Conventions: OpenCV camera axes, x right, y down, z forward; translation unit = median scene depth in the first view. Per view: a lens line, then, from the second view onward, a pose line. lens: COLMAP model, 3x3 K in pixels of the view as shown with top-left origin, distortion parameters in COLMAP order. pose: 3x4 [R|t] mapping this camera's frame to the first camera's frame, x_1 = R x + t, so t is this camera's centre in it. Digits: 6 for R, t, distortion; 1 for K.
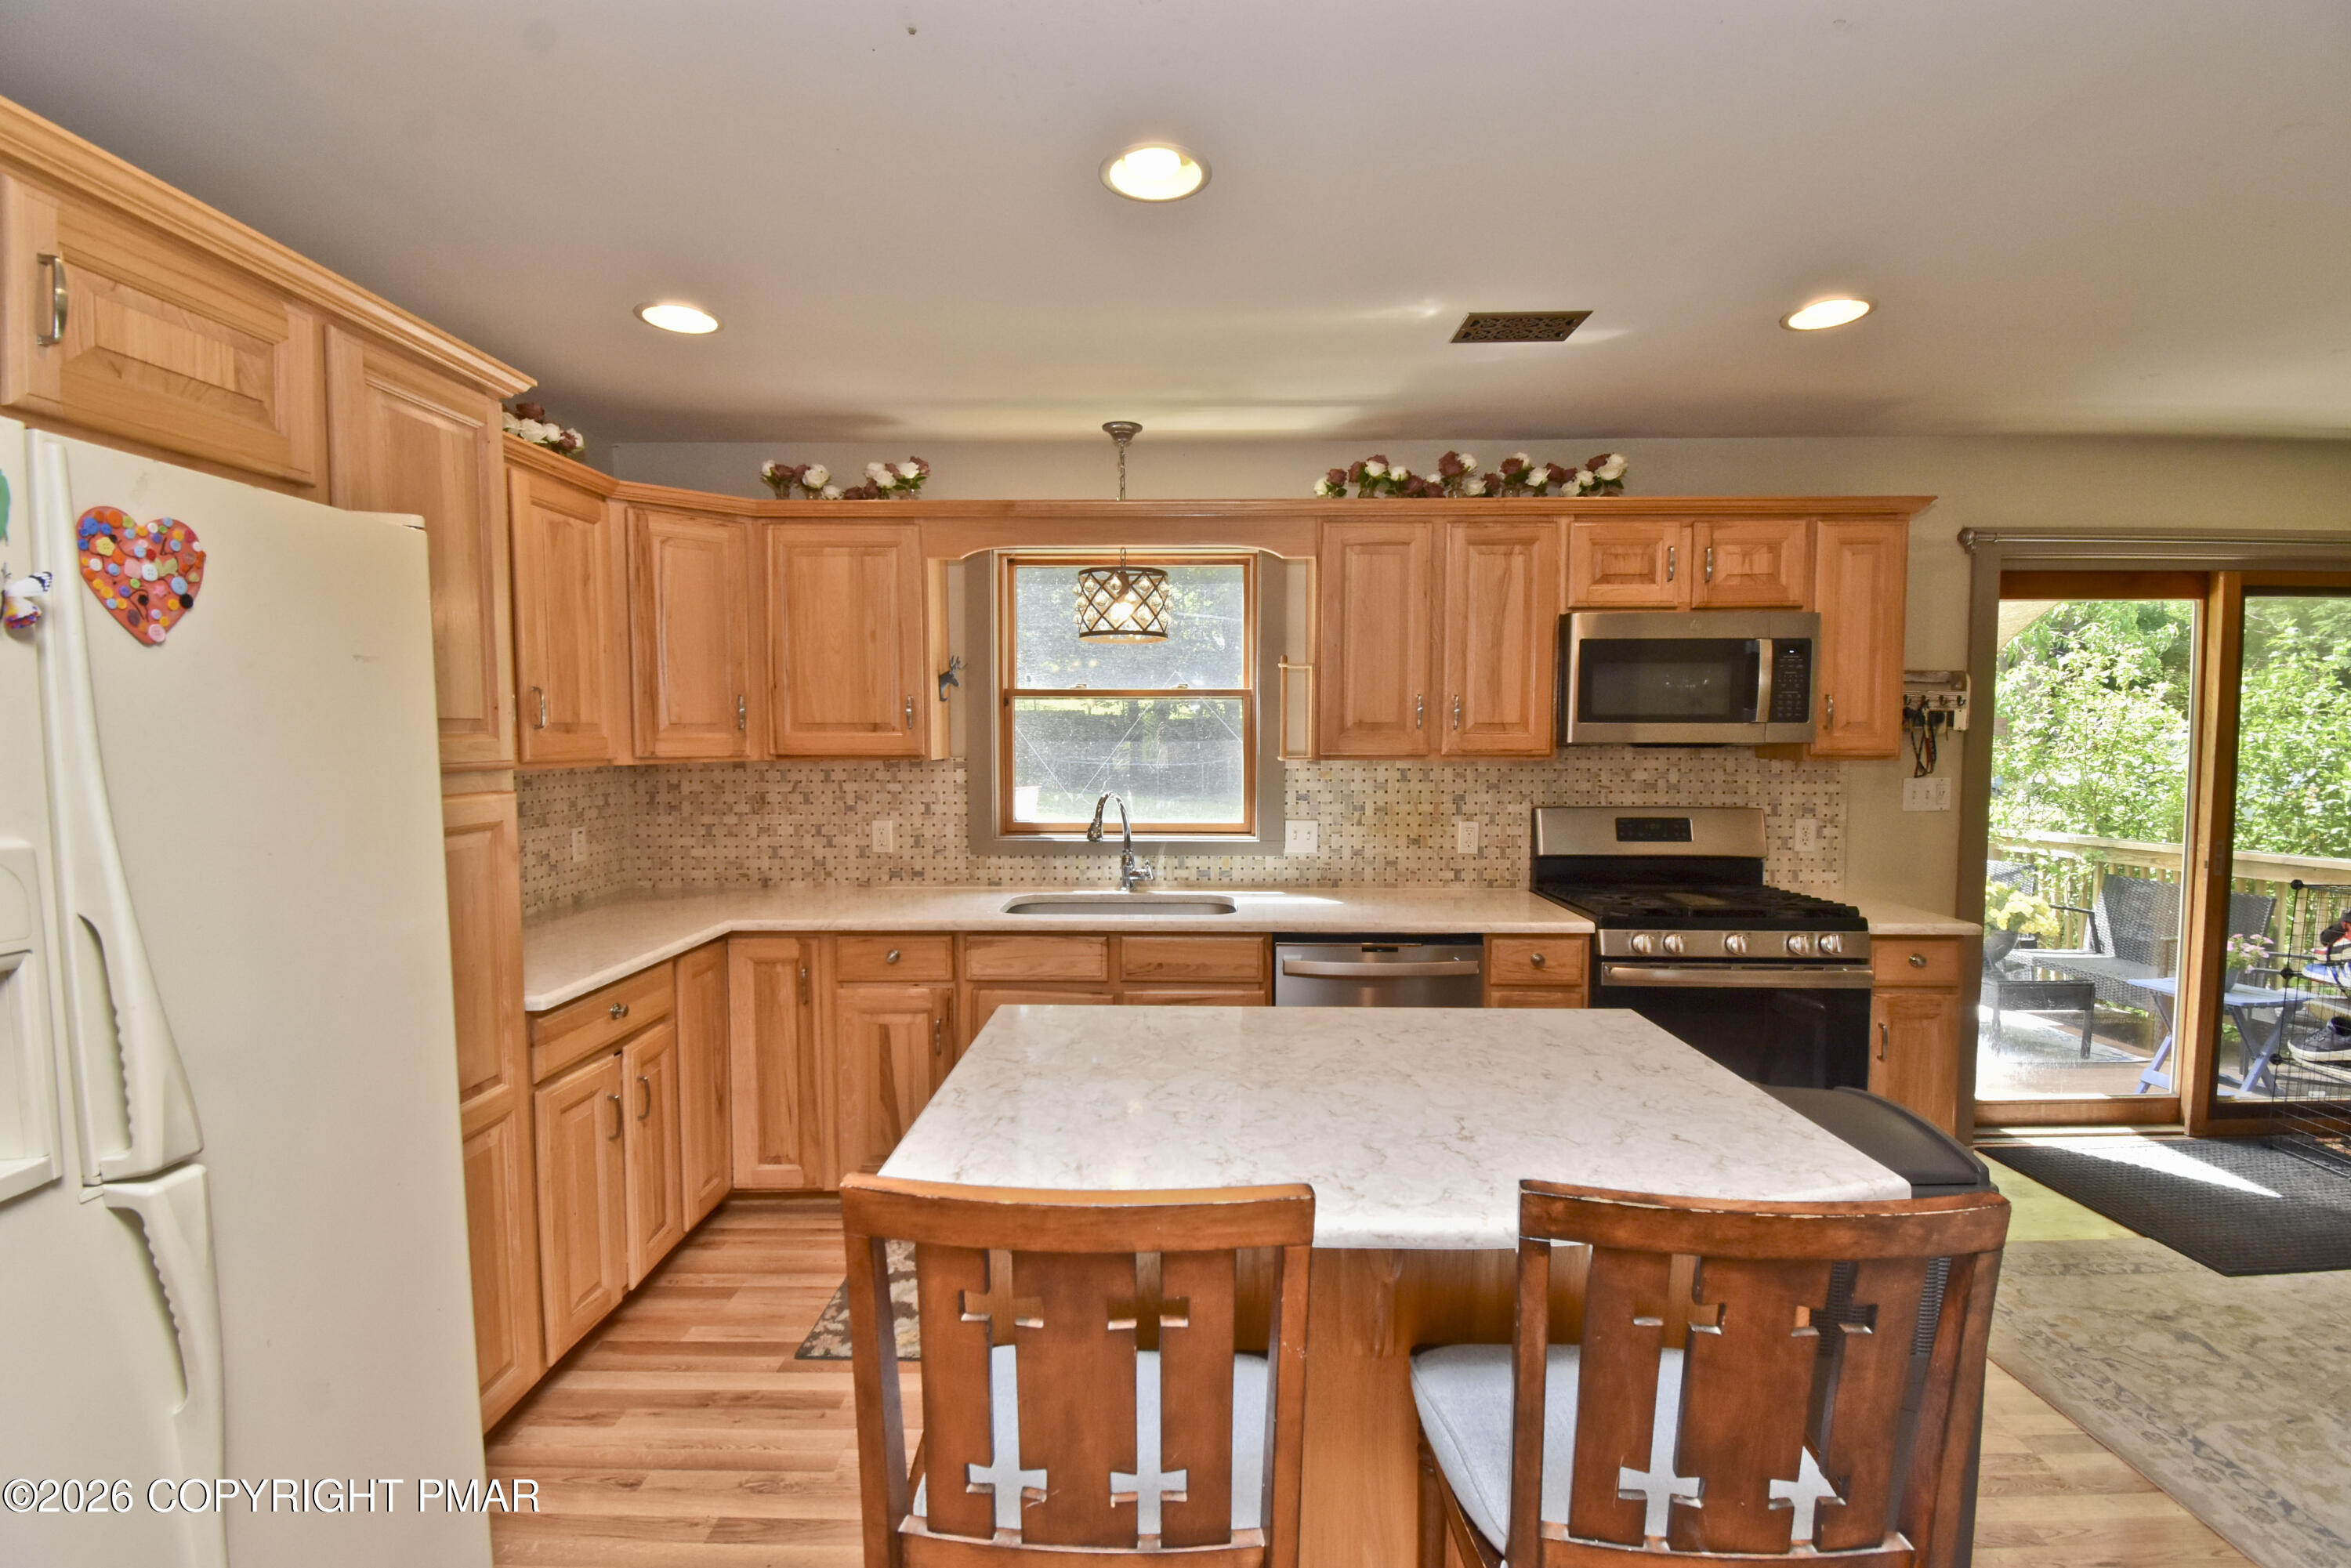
lens RADIAL K [[1065.1, 0, 1176.5], [0, 1065.1, 794.2], [0, 0, 1]] dist [0.014947, -0.022597]
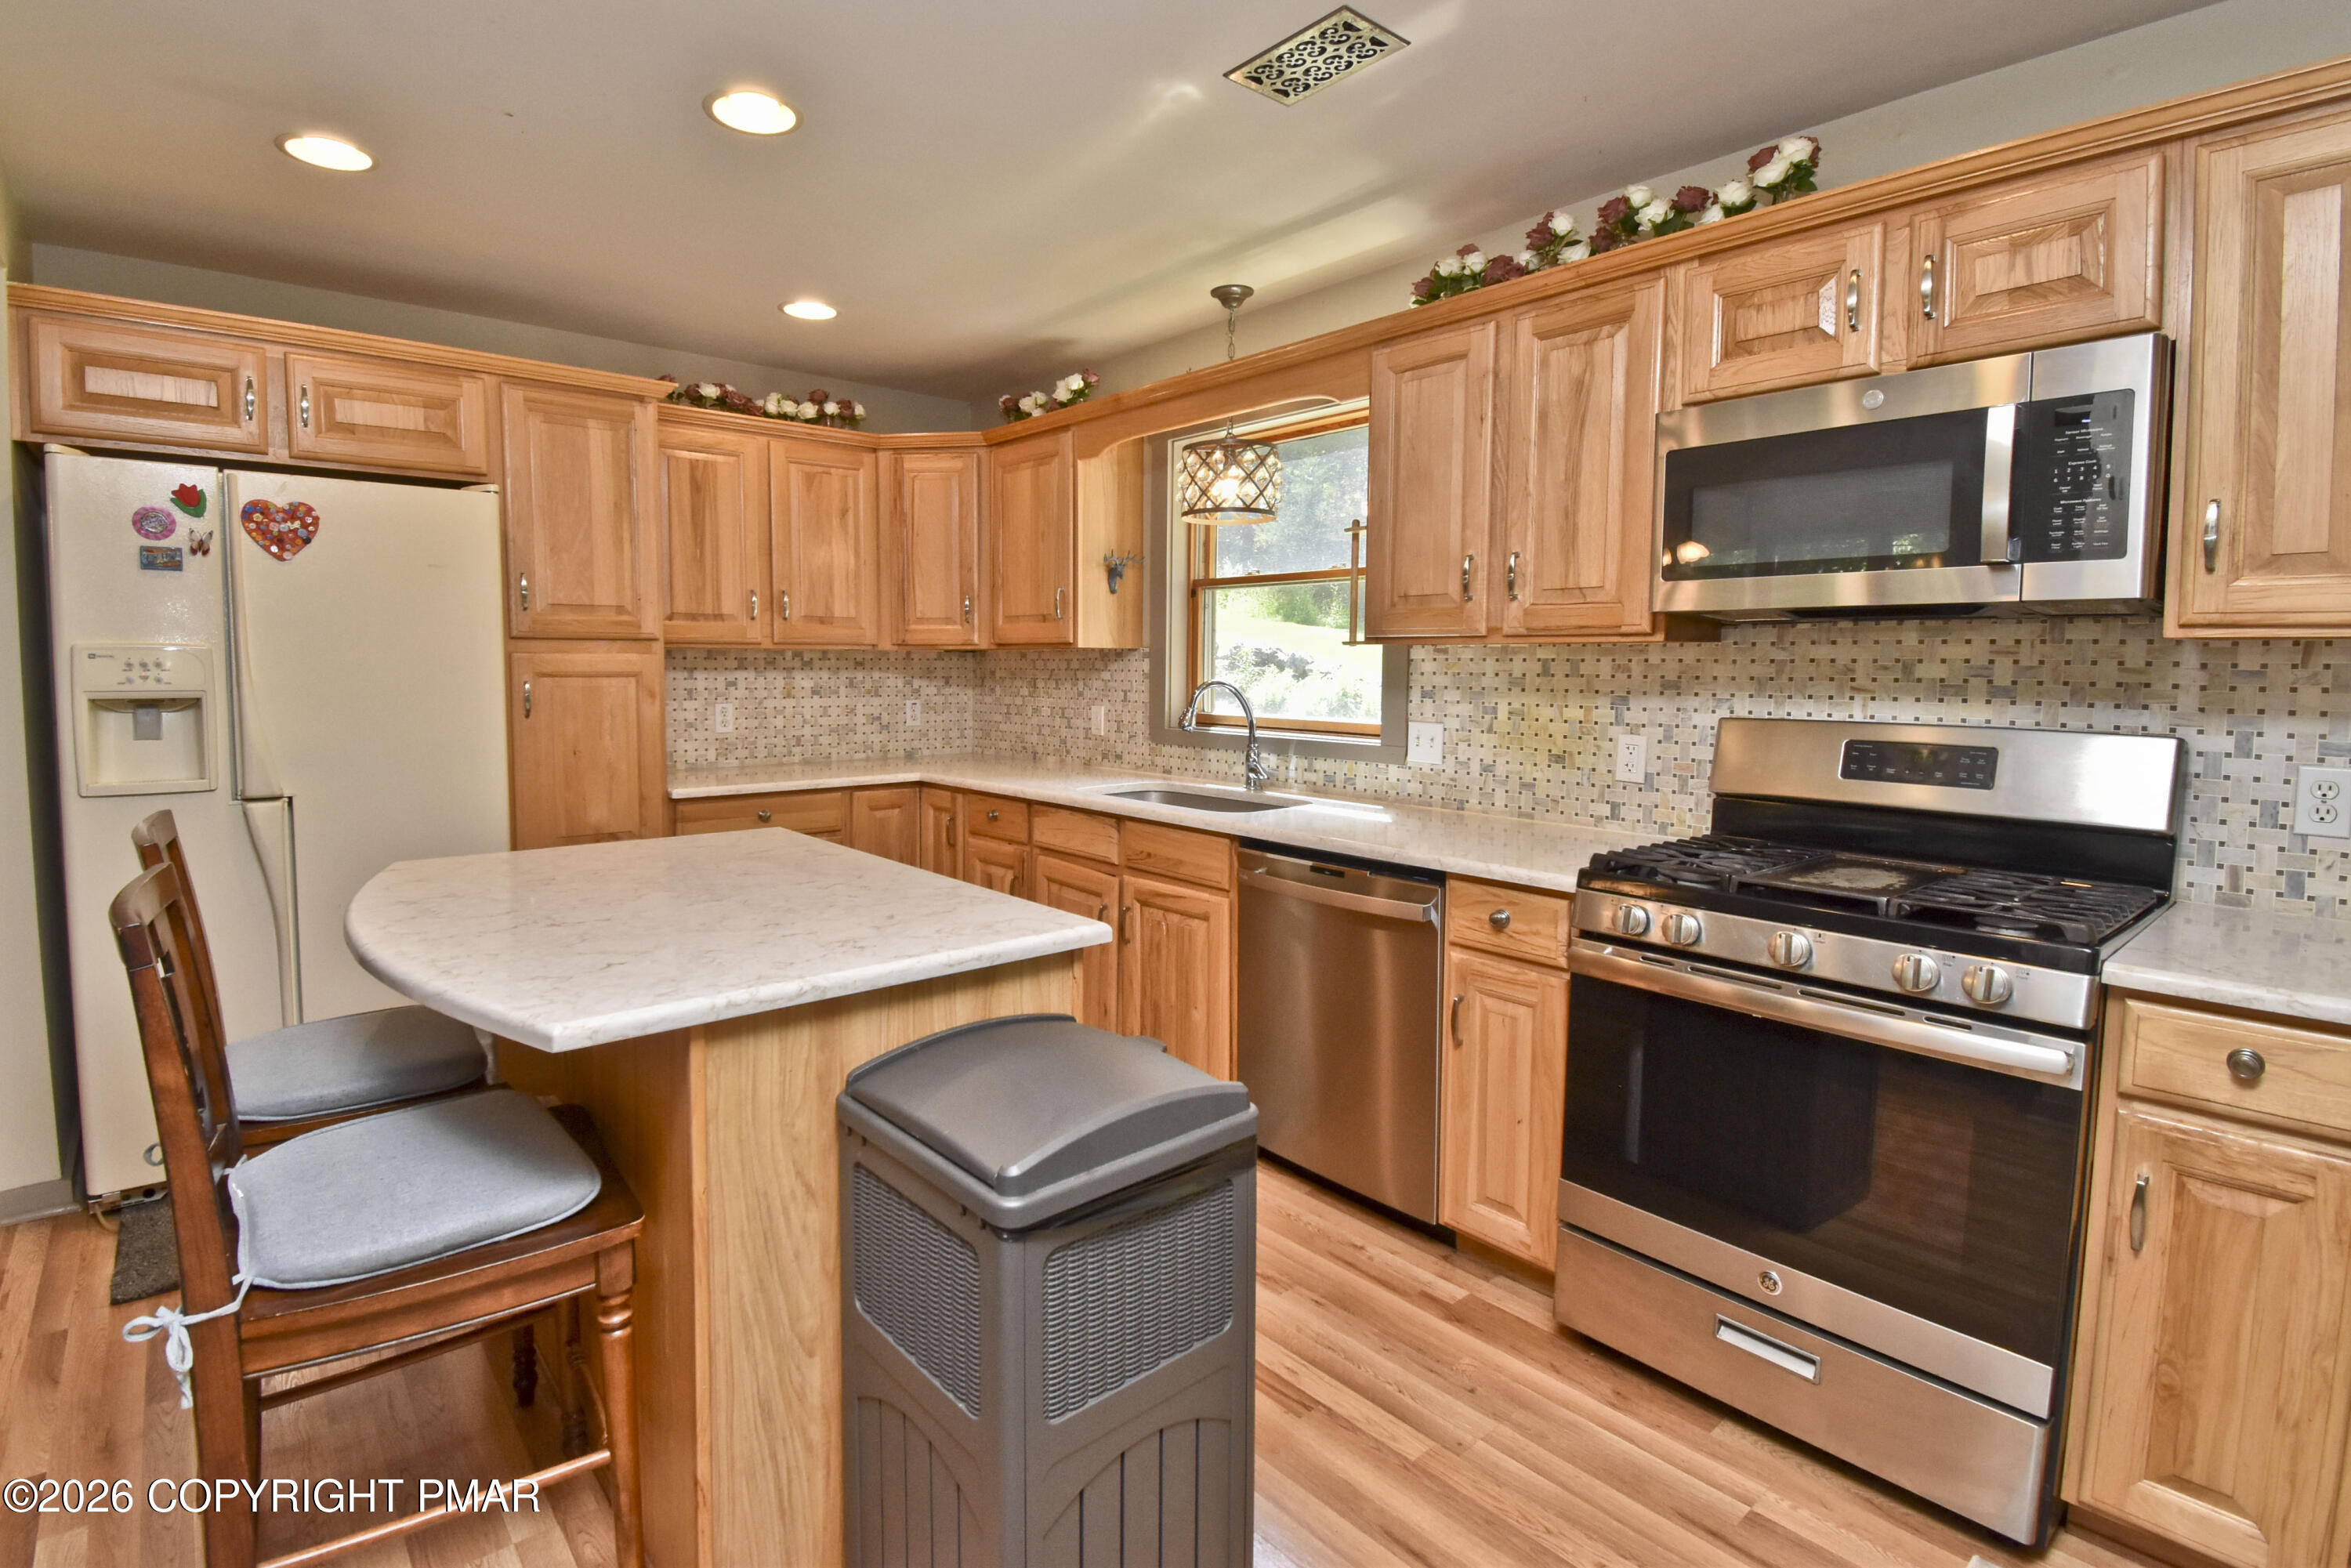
lens RADIAL K [[1107.1, 0, 1098.1], [0, 1107.1, 741.6], [0, 0, 1]] dist [0.008810, -0.018386]
pose [[0.637792, 0.058295, -0.767999, 0.607533], [-0.049156, 0.998180, 0.034945, 0.021608], [0.768638, 0.015464, 0.639497, 0.273768]]
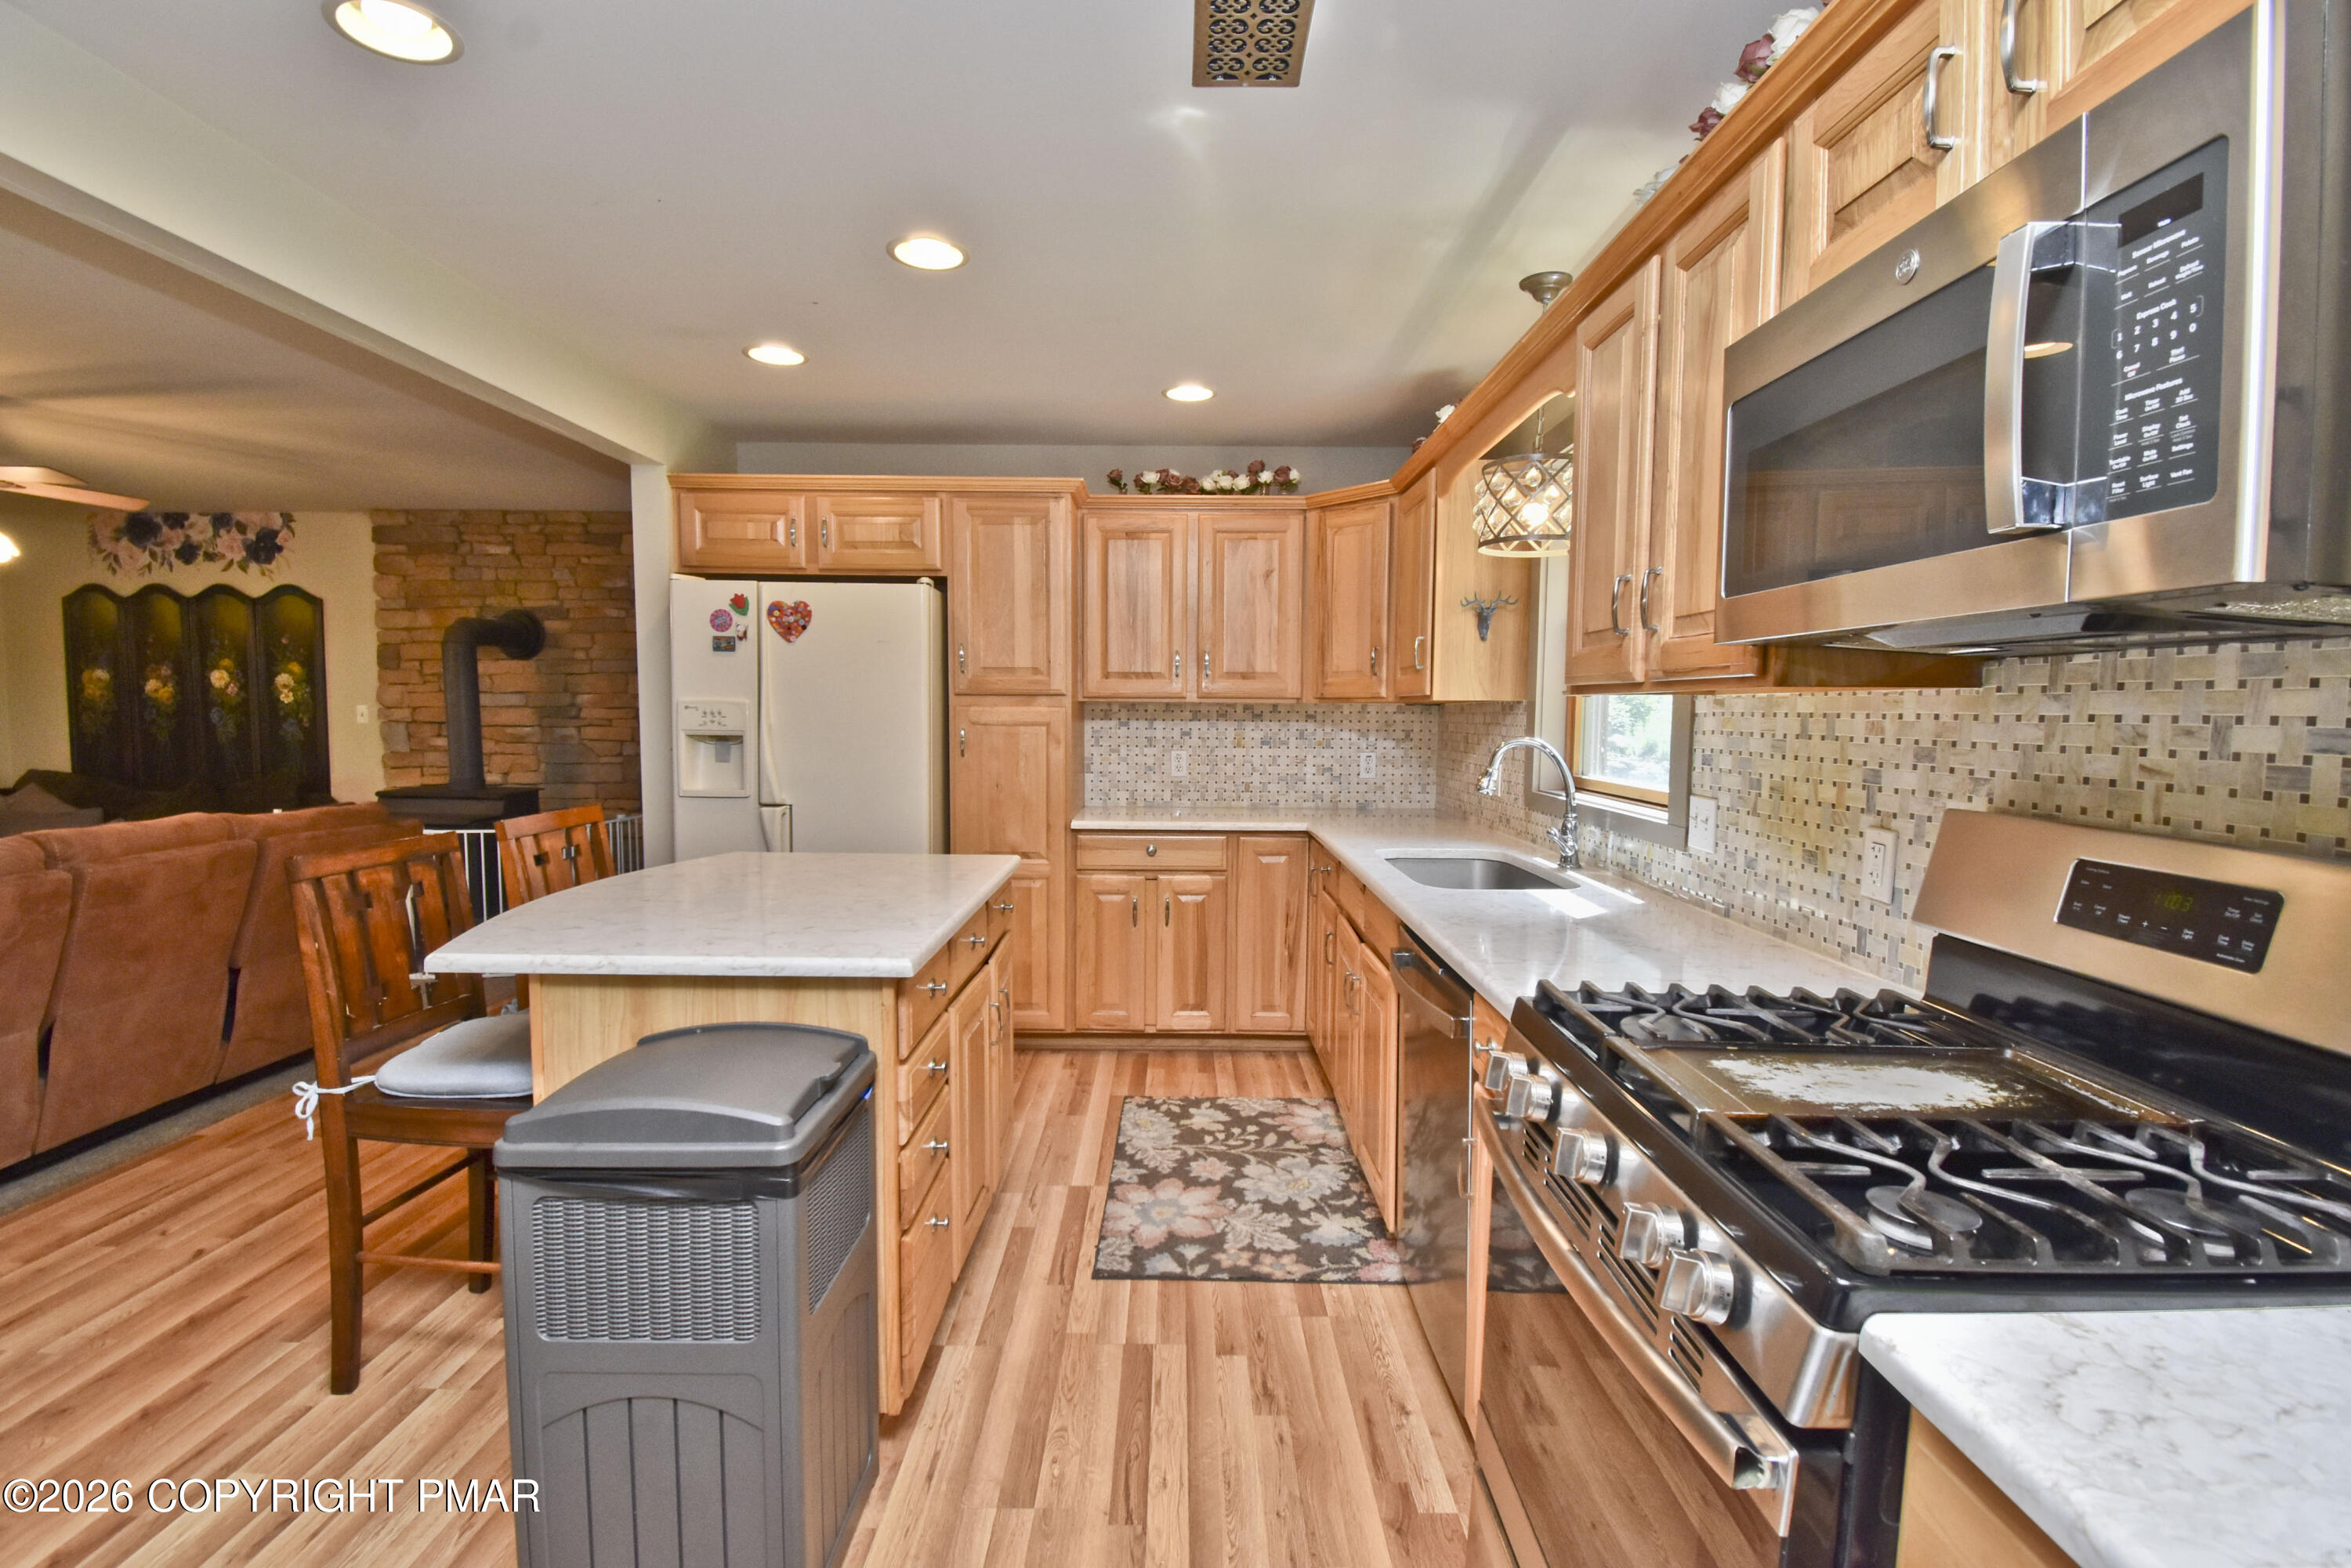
lens RADIAL K [[1065.1, 0, 1176.5], [0, 1065.1, 794.2], [0, 0, 1]] dist [0.014947, -0.022597]
pose [[0.009378, 0.078654, -0.996858, 0.729791], [-0.066460, 0.994746, 0.077862, -0.005177], [0.997745, 0.065521, 0.014556, 0.691771]]
